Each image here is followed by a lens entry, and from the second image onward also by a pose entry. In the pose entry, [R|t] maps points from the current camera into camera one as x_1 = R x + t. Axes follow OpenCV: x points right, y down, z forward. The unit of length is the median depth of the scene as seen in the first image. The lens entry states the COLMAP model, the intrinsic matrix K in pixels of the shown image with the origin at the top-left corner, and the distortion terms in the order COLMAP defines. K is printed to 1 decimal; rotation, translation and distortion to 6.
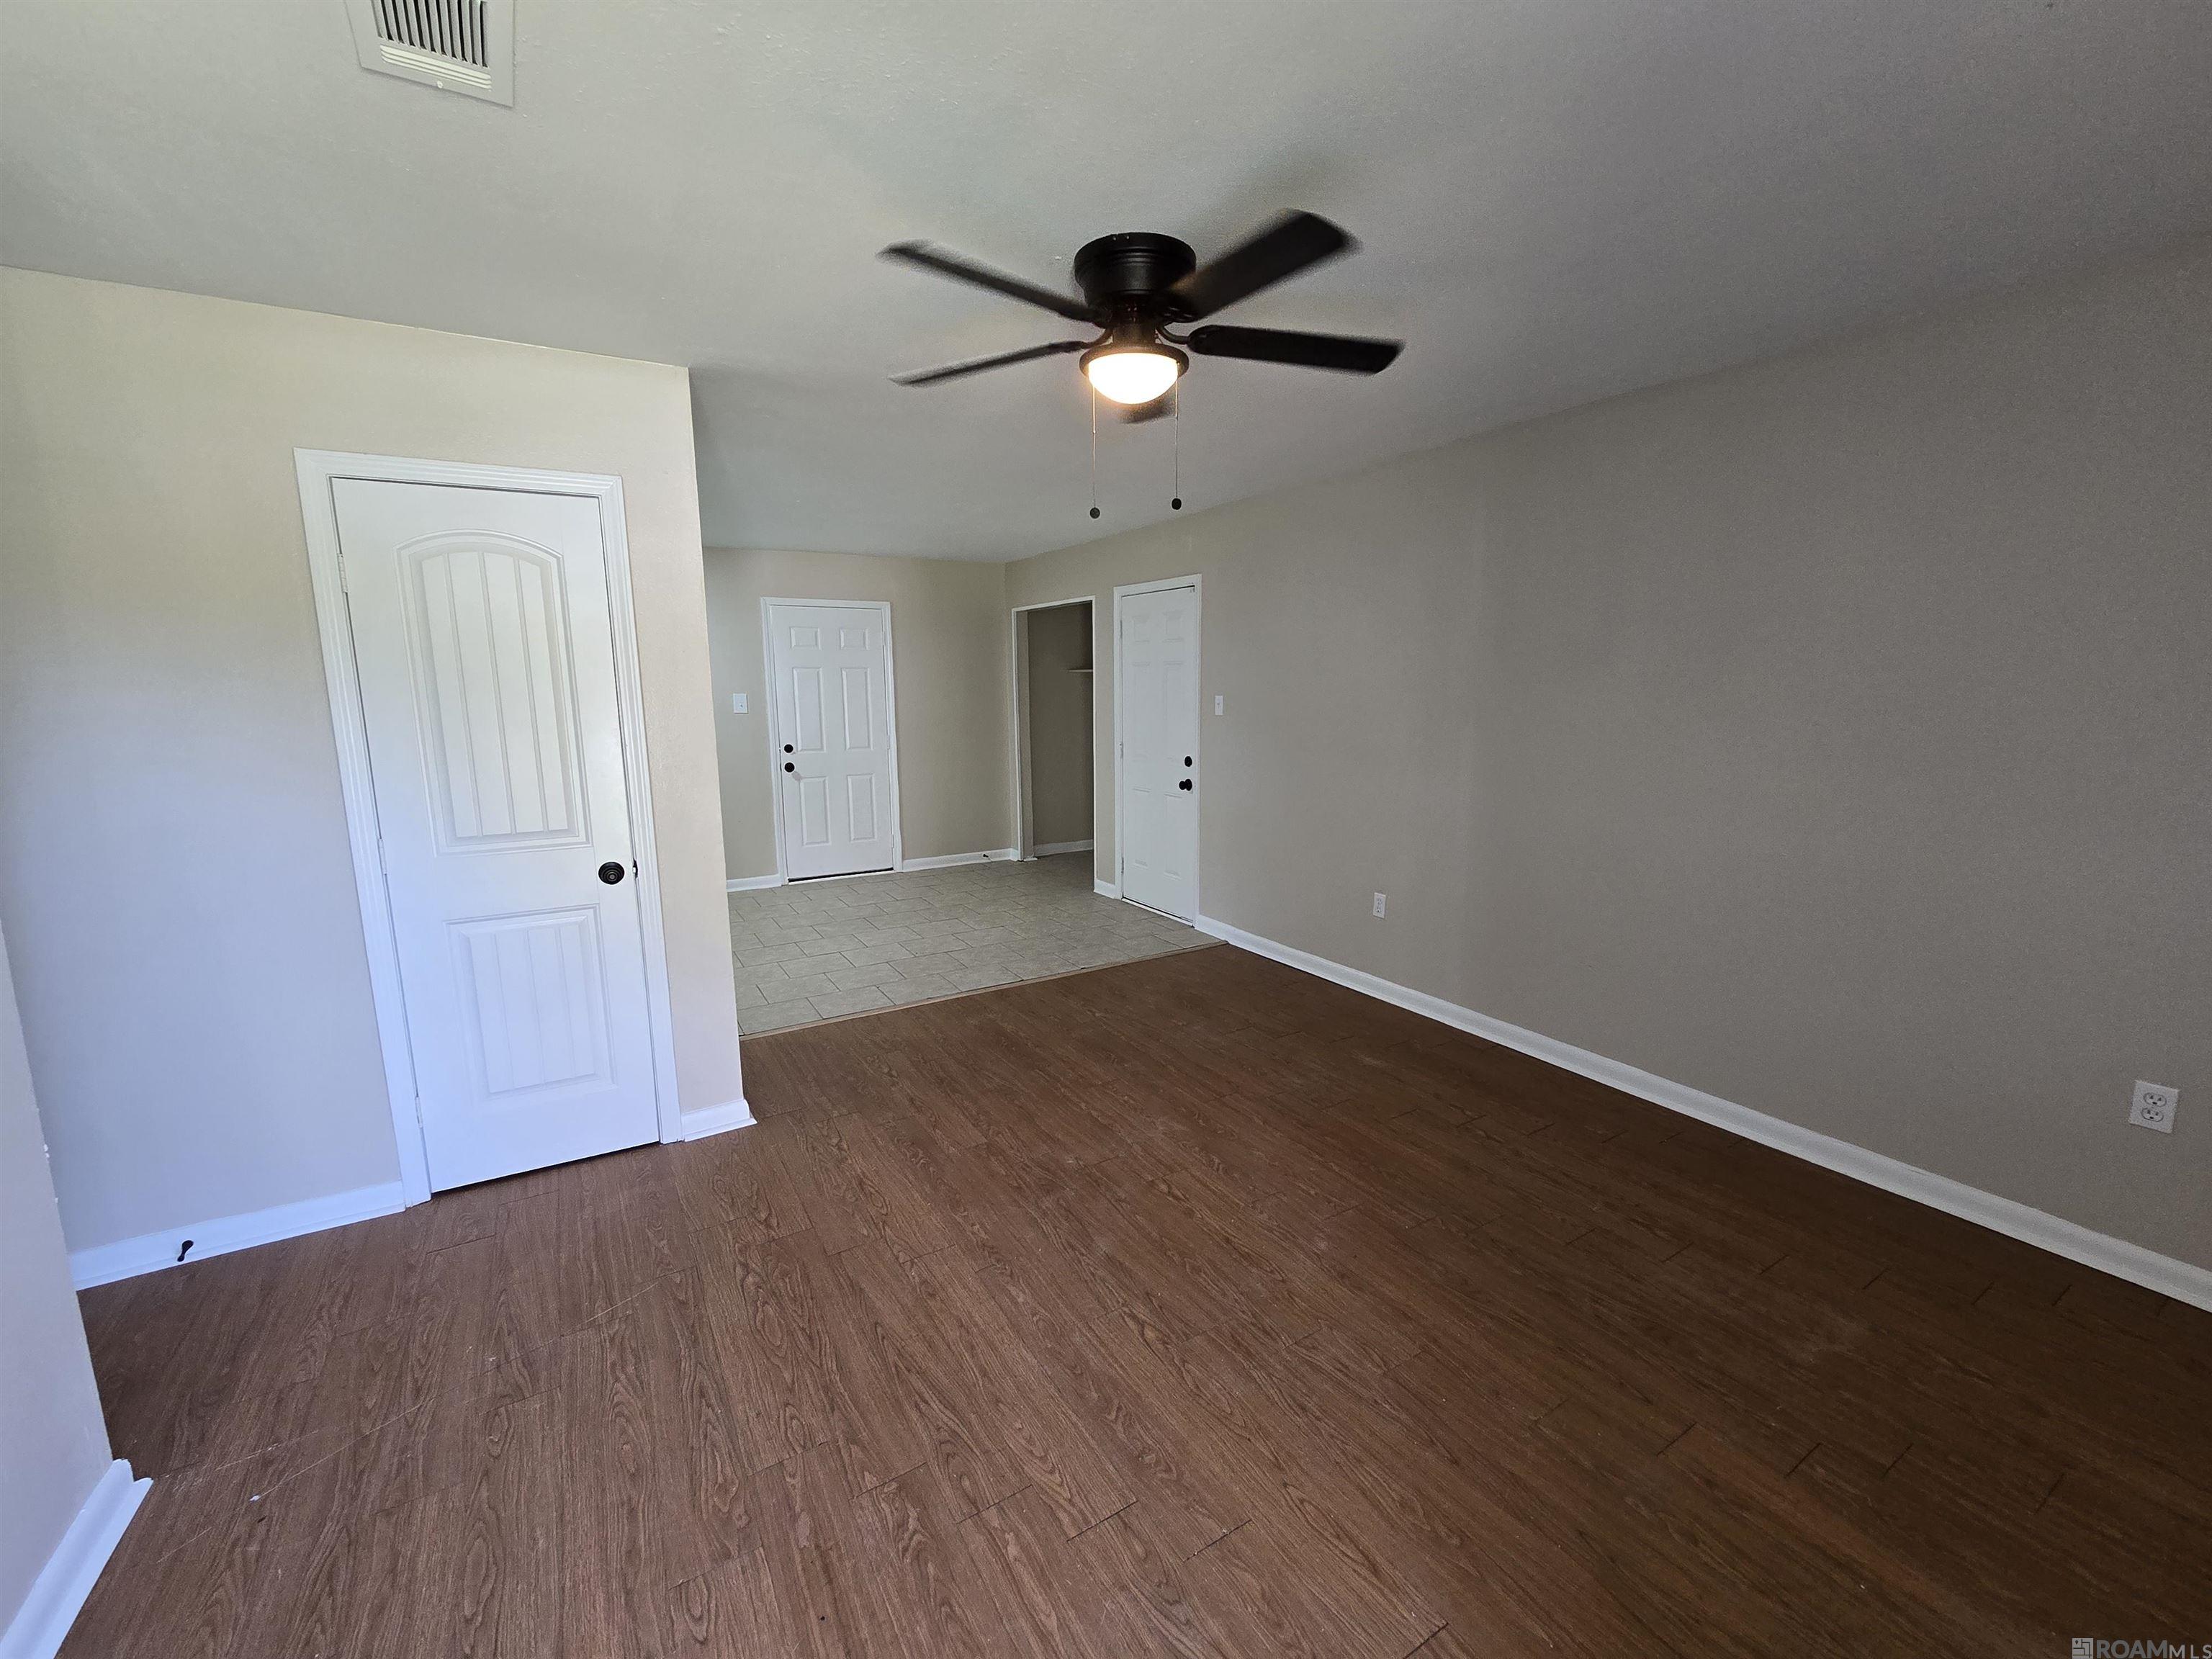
lens RADIAL K [[897.6, 0, 1113.1], [0, 897.6, 836.0], [0, 0, 1]] dist [-0.004346, 0.000126]
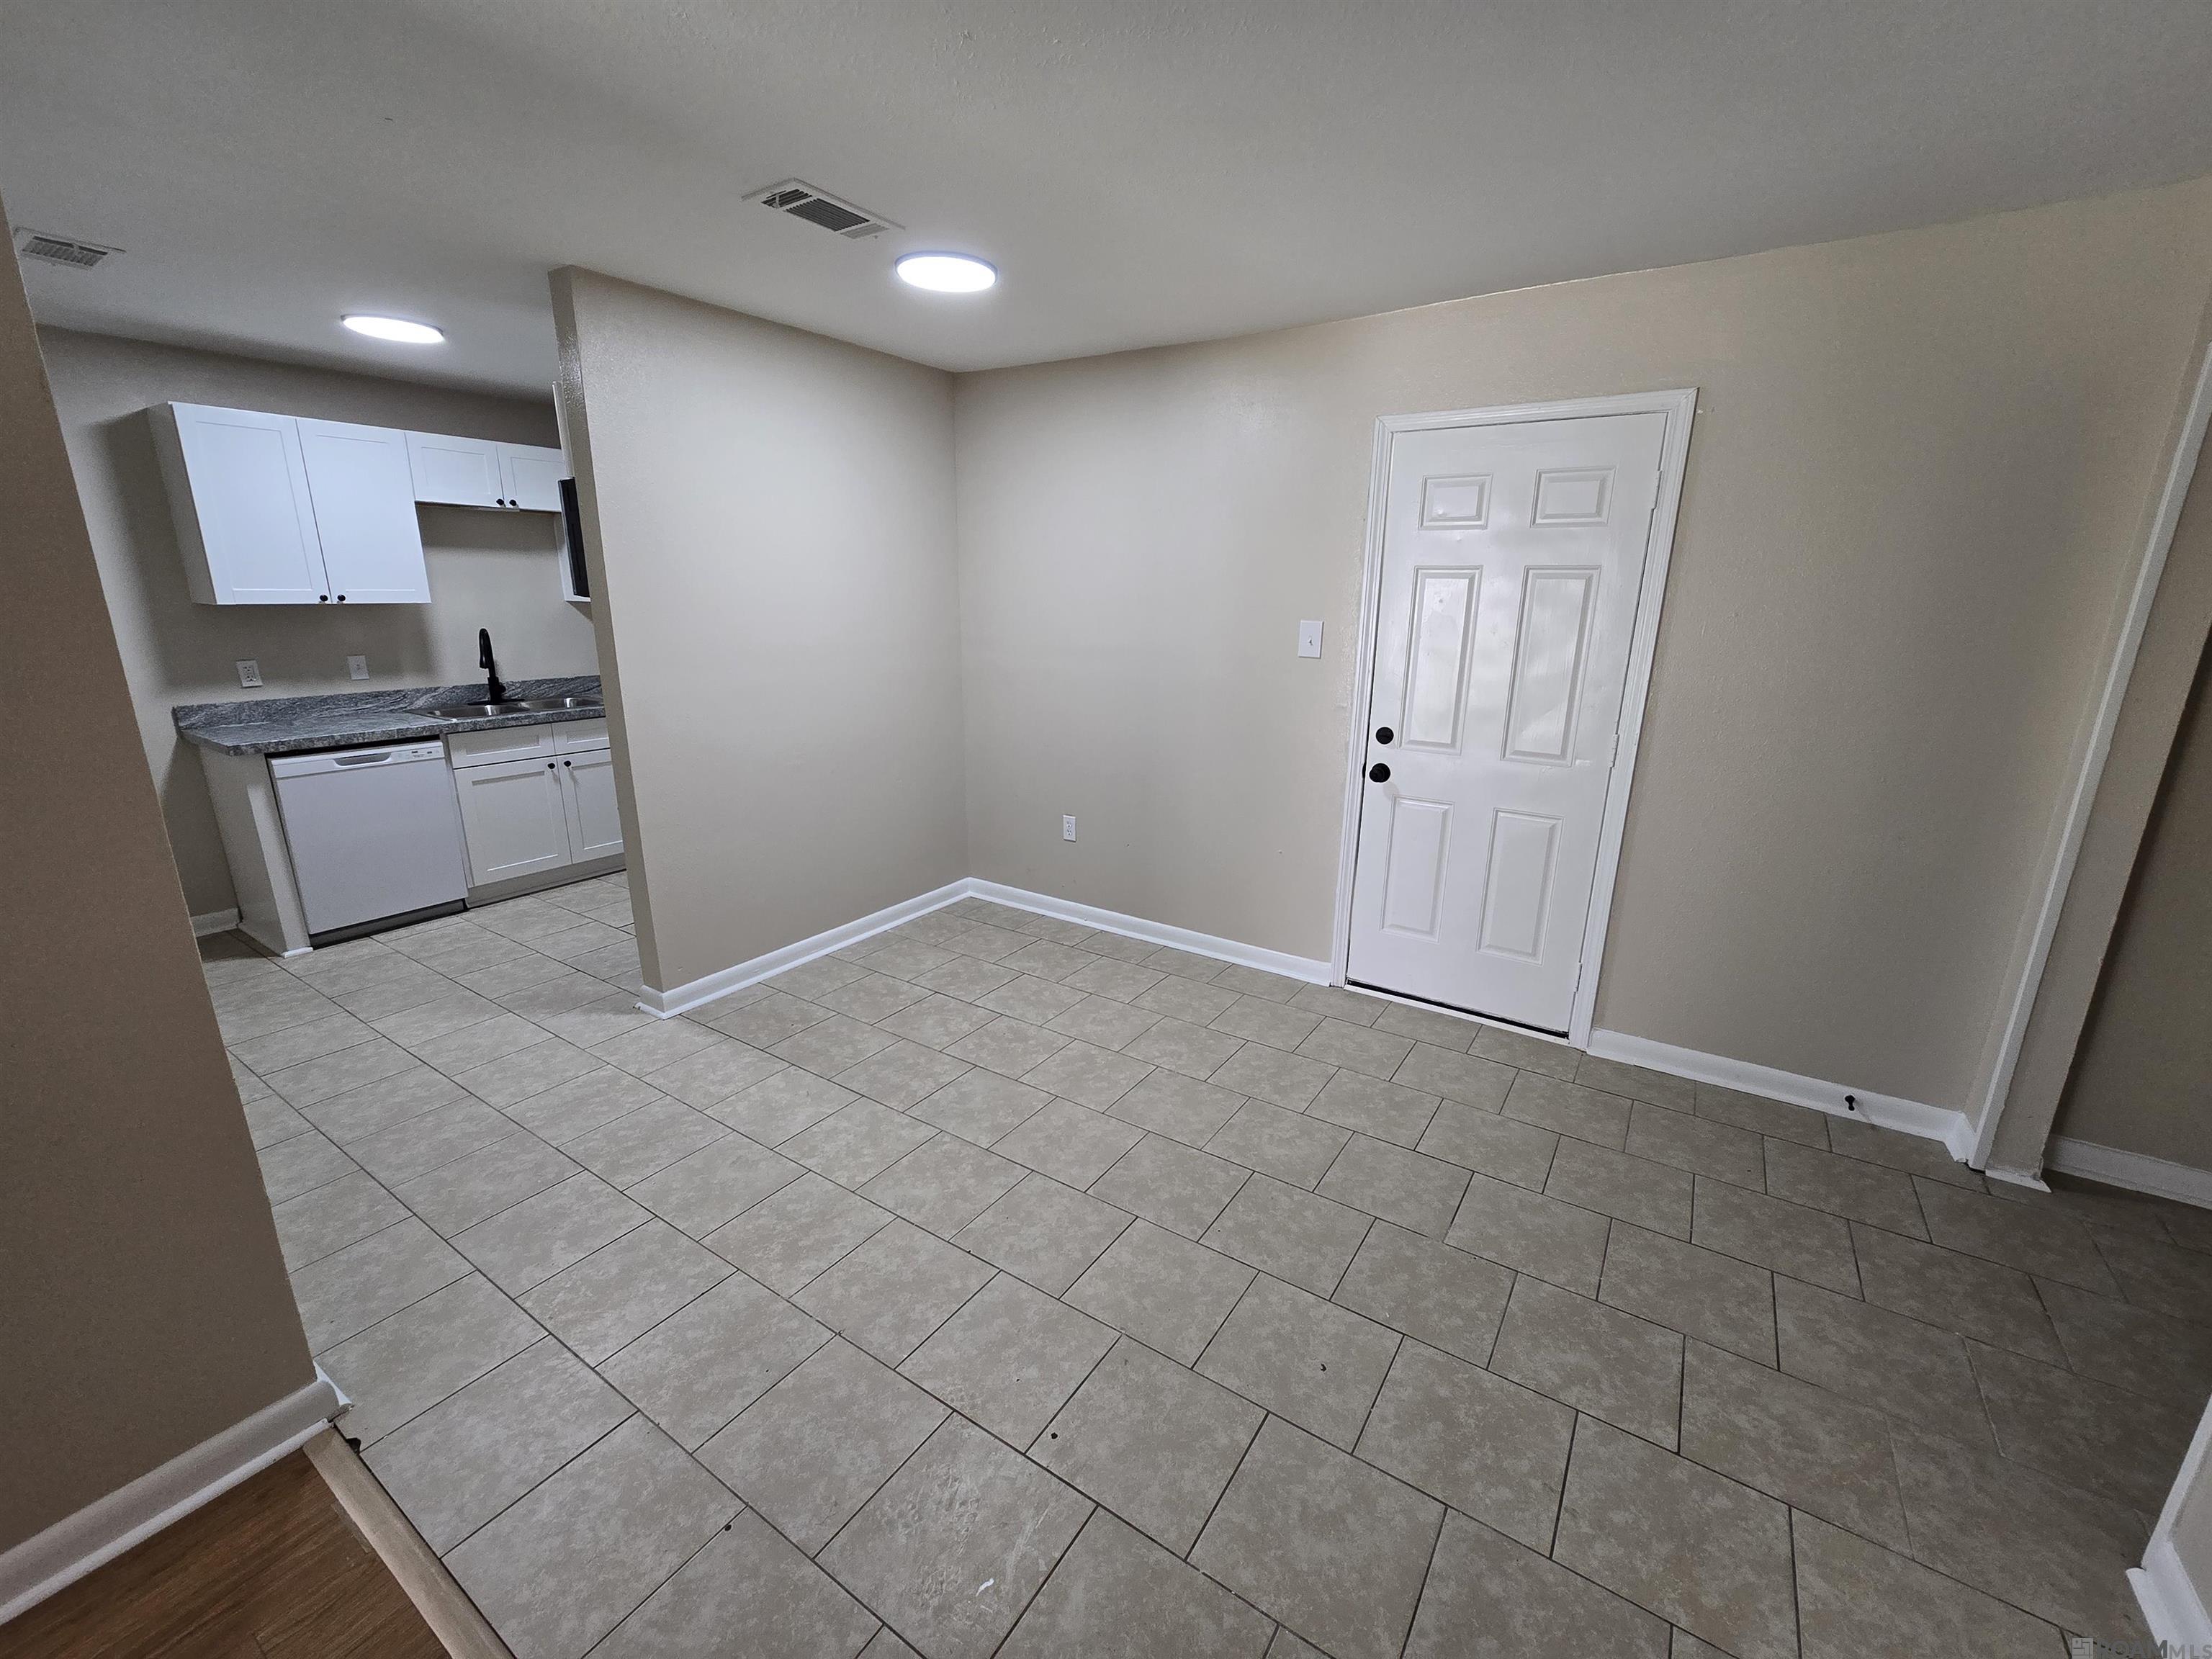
lens RADIAL K [[905.5, 0, 1103.0], [0, 905.5, 836.1], [0, 0, 1]] dist [-0.001594, 0.000024]
pose [[0.431989, 0.248692, -0.866913, 0.032216], [-0.167837, 0.966606, 0.193656, -0.195187], [0.886124, 0.061843, 0.459303, 1.083682]]
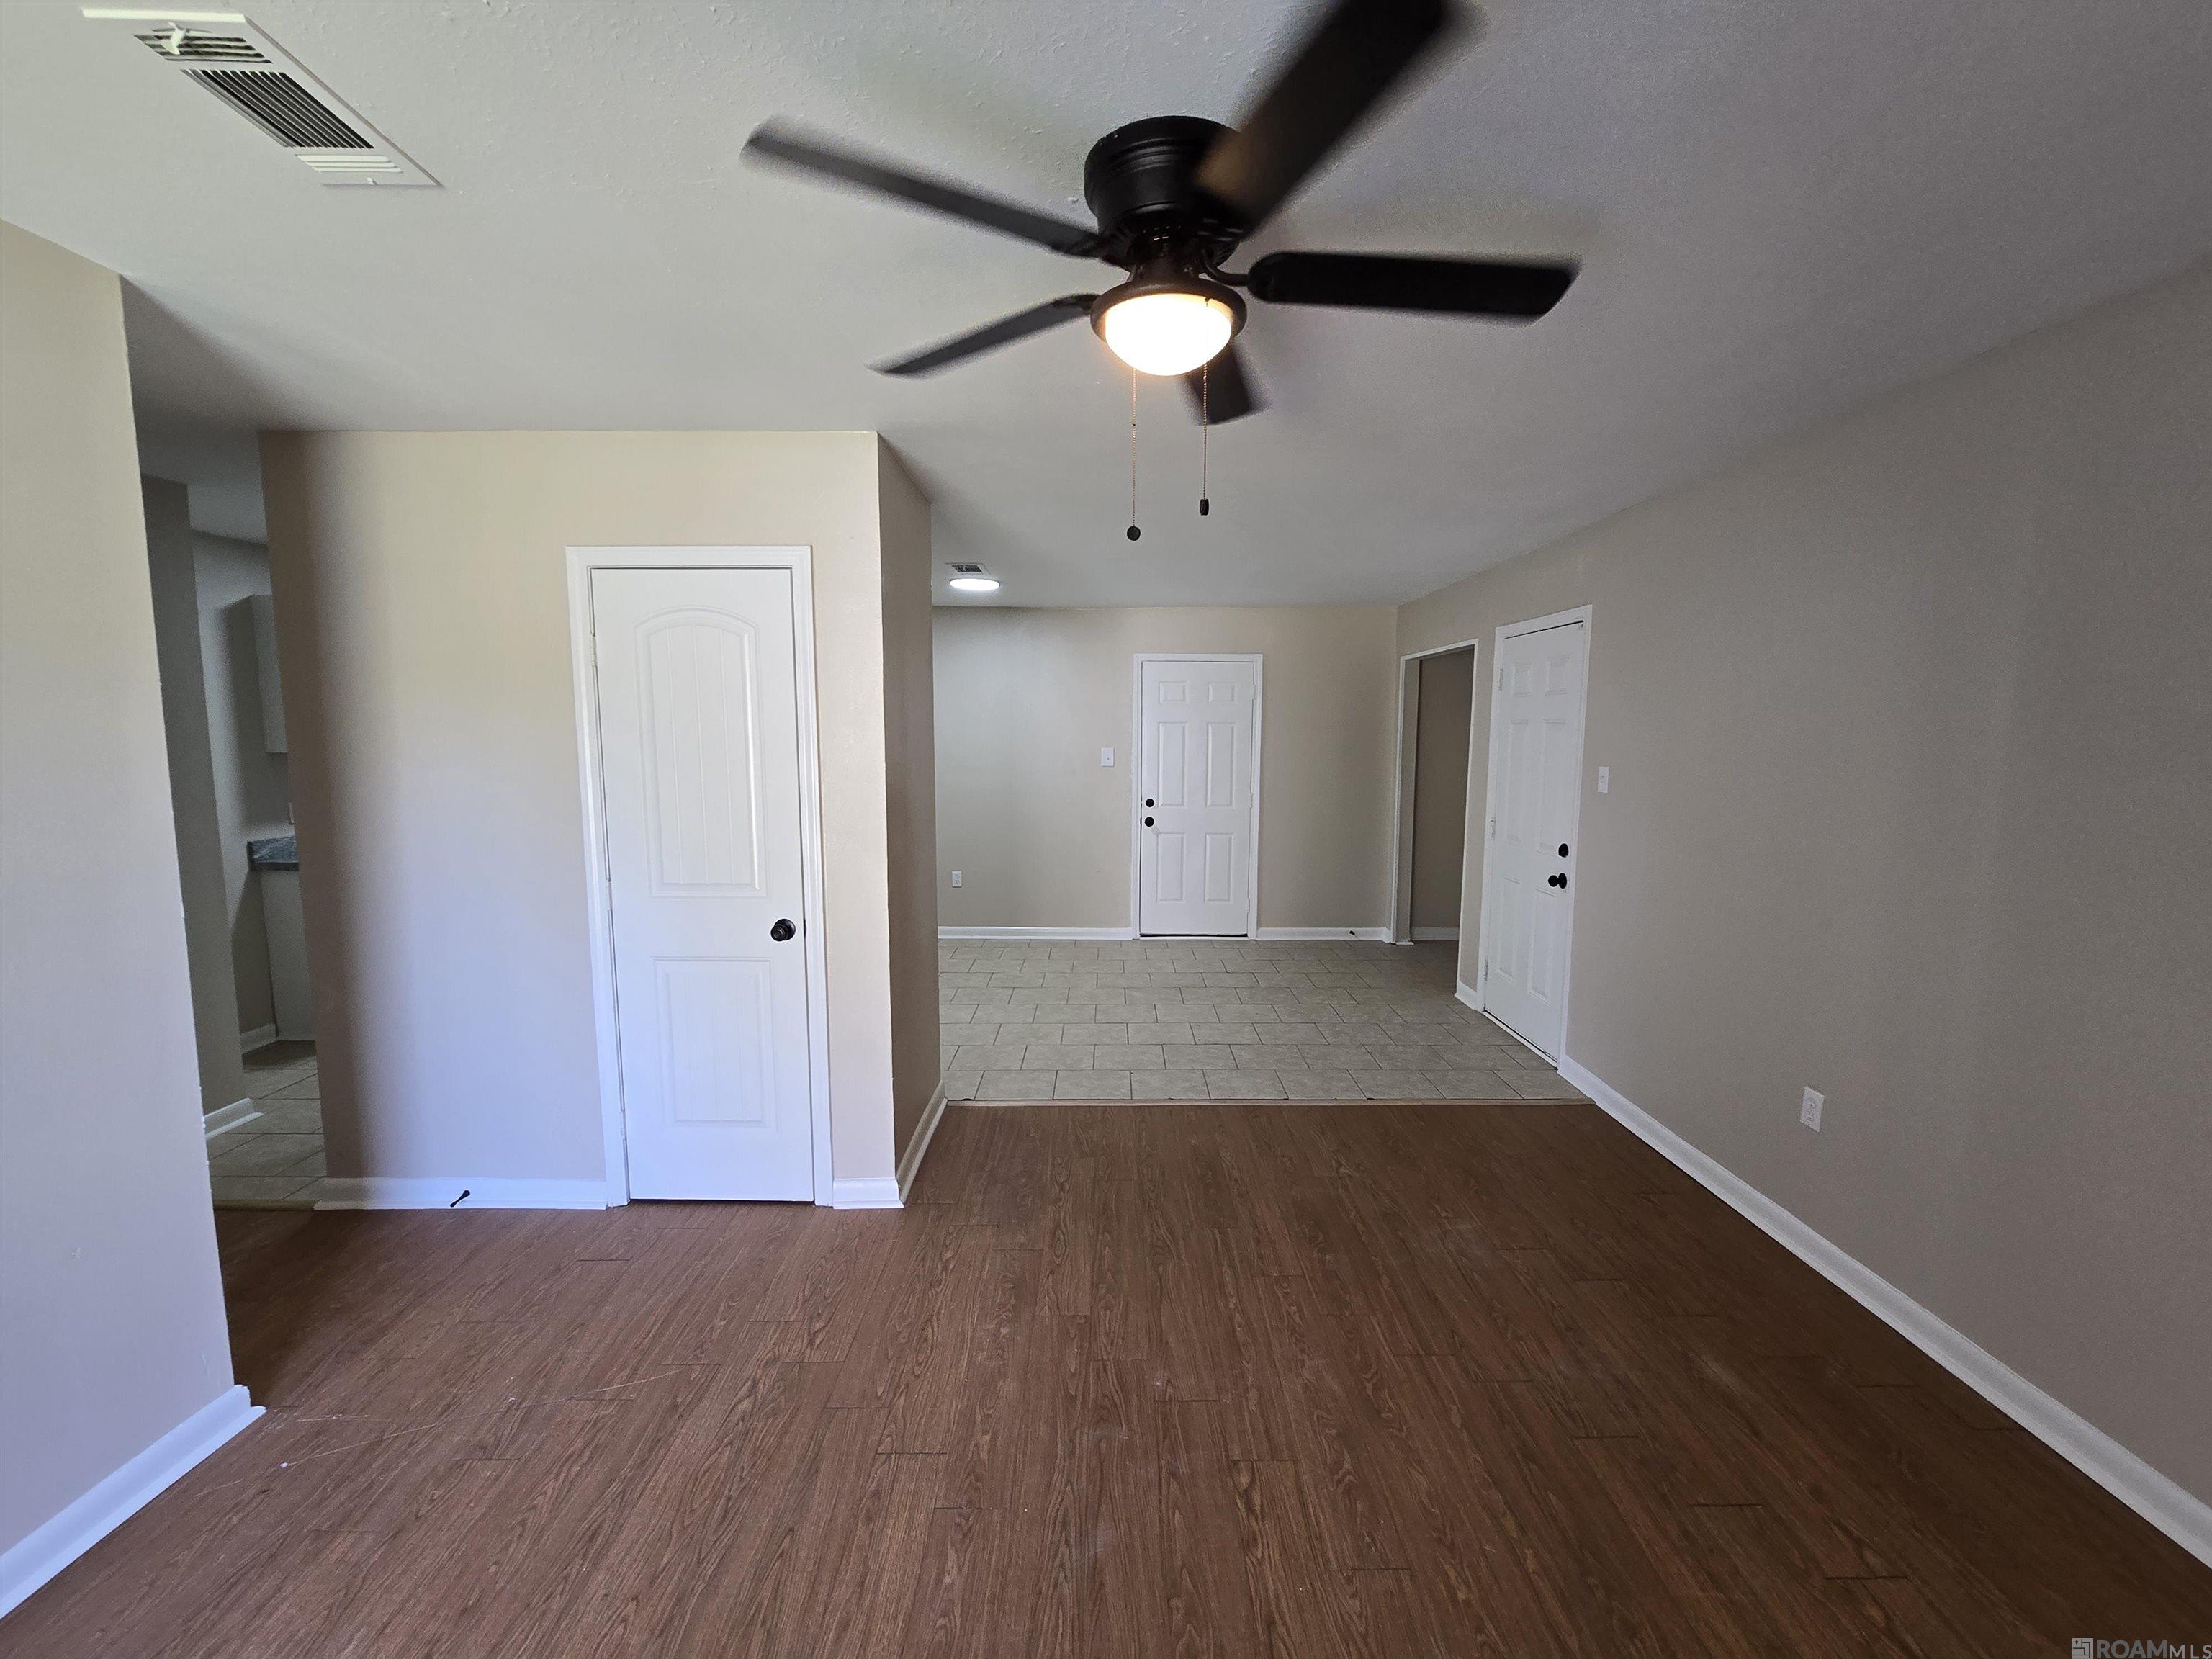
lens RADIAL K [[897.6, 0, 1113.1], [0, 897.6, 836.0], [0, 0, 1]] dist [-0.004346, 0.000126]
pose [[0.857137, 0.070508, -0.510240, 0.195560], [-0.097371, 0.994906, -0.026087, -0.052579], [0.505802, 0.072043, 0.859636, 0.212966]]
